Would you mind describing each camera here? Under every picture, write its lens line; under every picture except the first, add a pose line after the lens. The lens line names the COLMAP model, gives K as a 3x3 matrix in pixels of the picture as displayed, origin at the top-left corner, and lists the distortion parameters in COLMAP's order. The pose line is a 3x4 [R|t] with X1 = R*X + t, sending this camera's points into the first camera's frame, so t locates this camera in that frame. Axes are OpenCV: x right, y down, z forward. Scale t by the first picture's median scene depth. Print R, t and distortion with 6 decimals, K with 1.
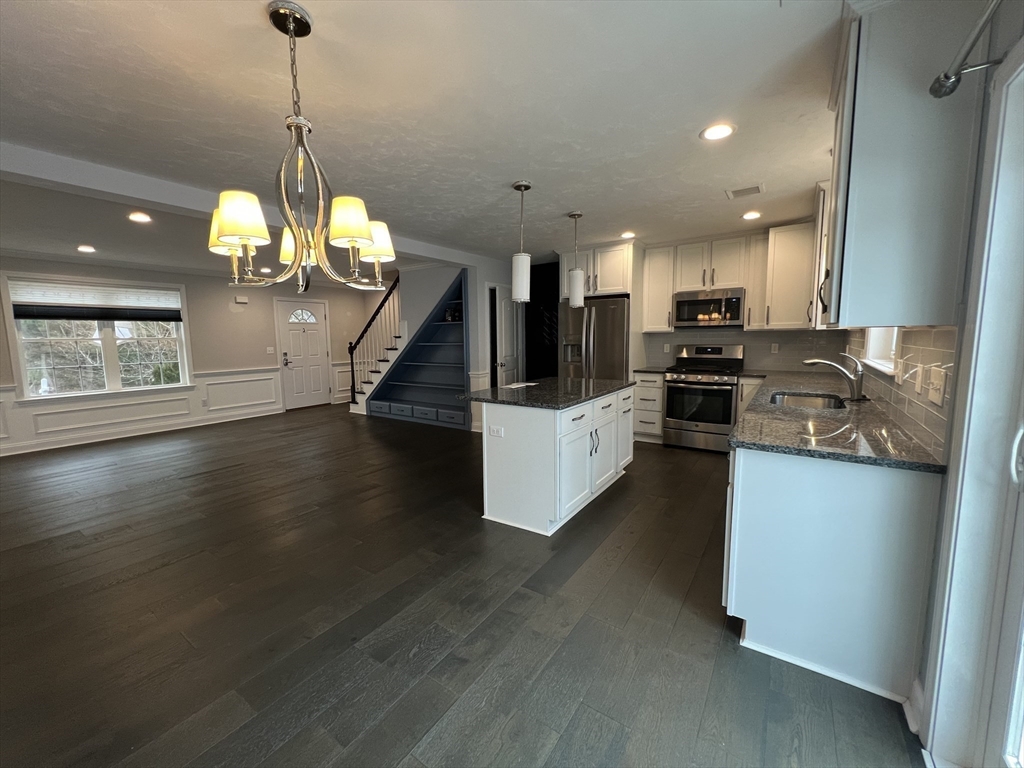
lens RADIAL K [[408.9, 0, 511.3], [0, 408.9, 383.5], [0, 0, 1]] dist [-0.000781, -0.000170]
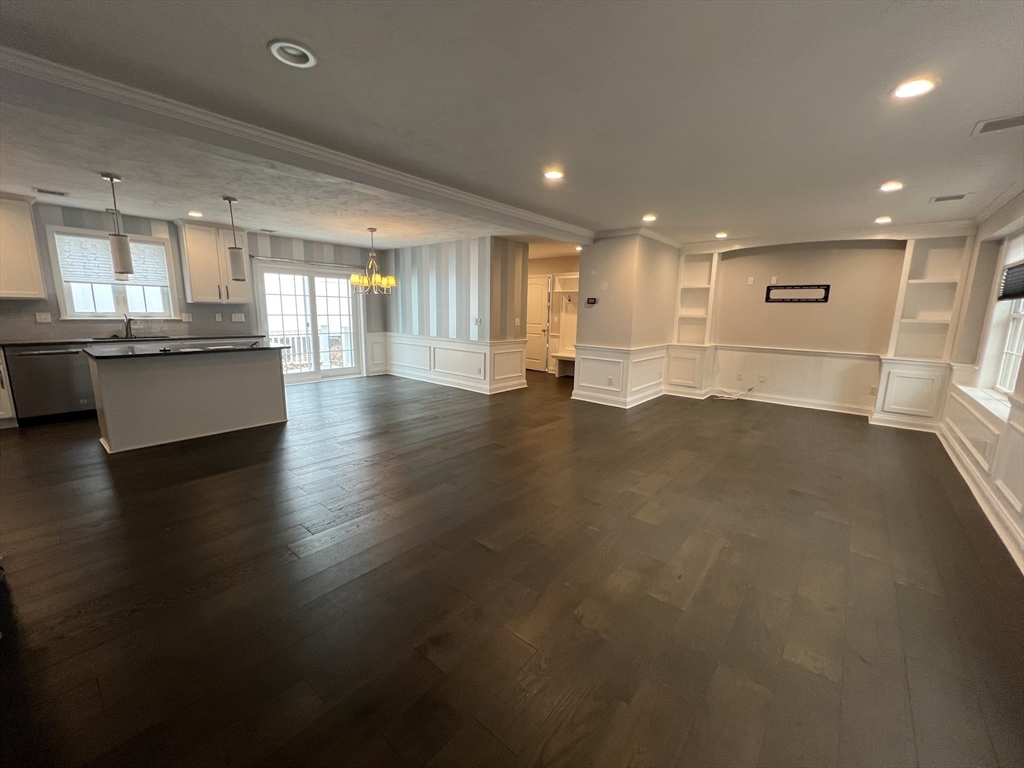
lens RADIAL K [[408.9, 0, 512.0], [0, 408.9, 383.6], [0, 0, 1]] dist [-0.000781, -0.000170]
pose [[-0.995334, -0.021361, 0.094093, -0.528232], [0.006465, 0.958229, 0.285930, -0.125799], [-0.096271, 0.285204, -0.953620, 1.161486]]
